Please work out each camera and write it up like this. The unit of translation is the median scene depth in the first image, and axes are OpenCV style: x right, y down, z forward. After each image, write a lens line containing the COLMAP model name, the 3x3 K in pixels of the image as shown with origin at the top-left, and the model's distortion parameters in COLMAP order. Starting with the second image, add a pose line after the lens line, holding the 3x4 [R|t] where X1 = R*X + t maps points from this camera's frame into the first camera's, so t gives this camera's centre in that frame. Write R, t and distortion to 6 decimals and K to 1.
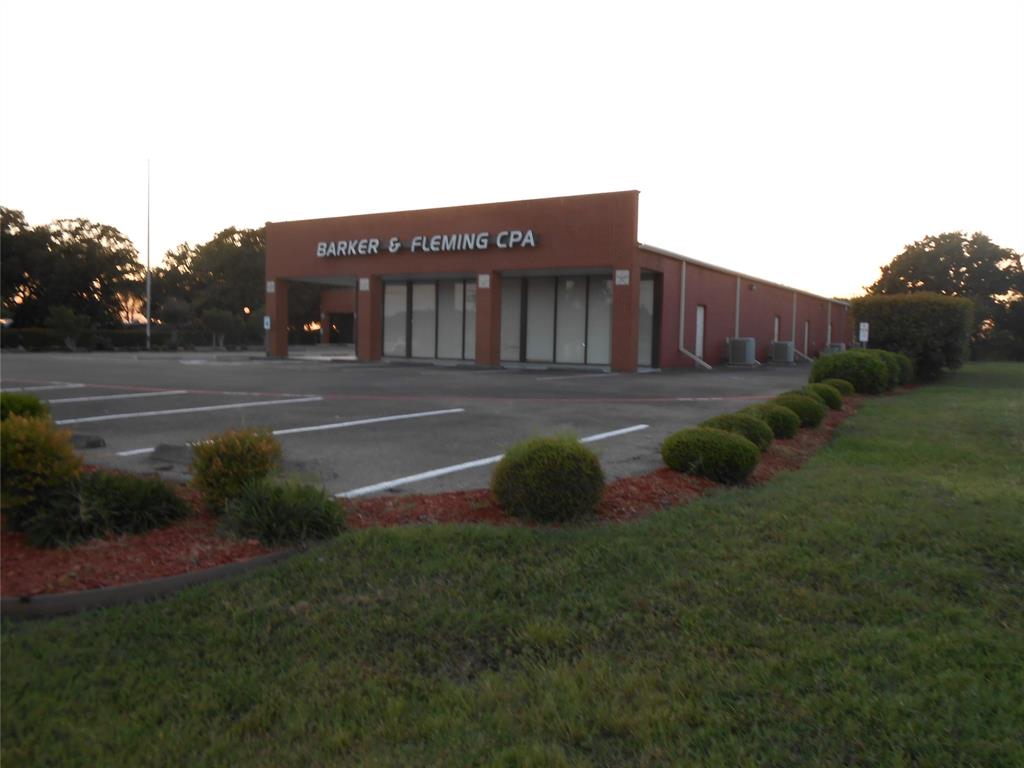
lens RADIAL K [[804.8, 0, 512.8], [0, 804.8, 380.7], [0, 0, 1]] dist [-0.038649, 0.052157]
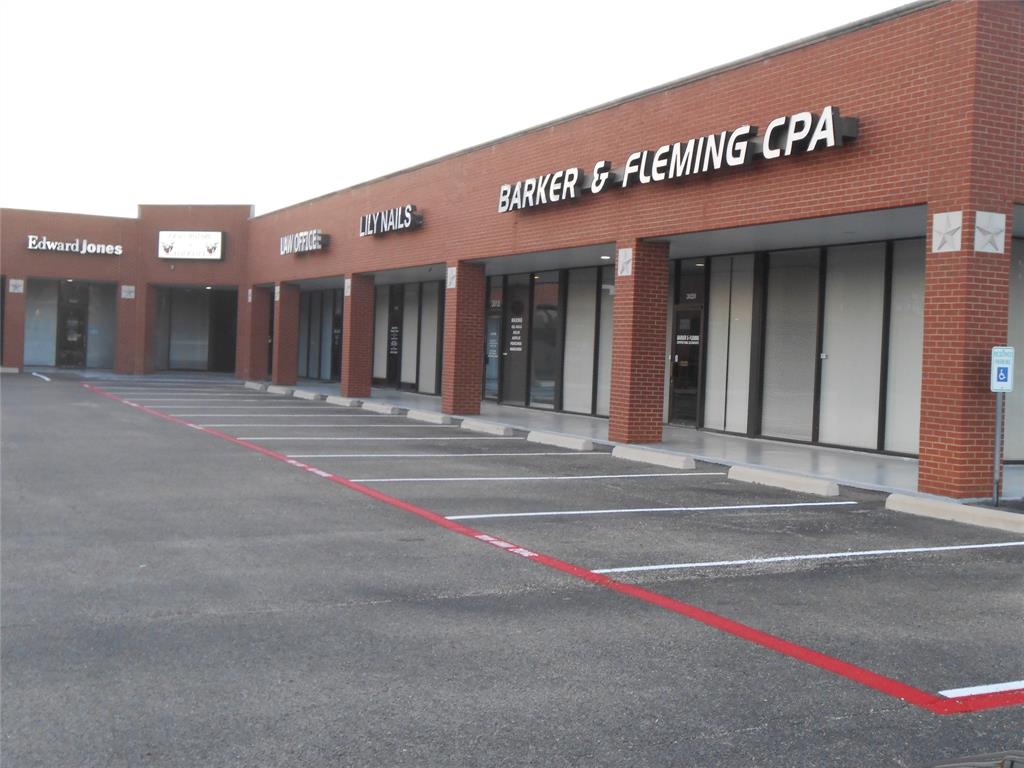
lens RADIAL K [[1288.3, 0, 521.4], [0, 1288.3, 380.0], [0, 0, 1]] dist [0.011290, 0.000000]
pose [[0.834728, 0.030442, -0.549820, 0.217677], [-0.066497, 0.996736, -0.045770, -0.021425], [0.546632, 0.074767, 0.834028, 0.398505]]
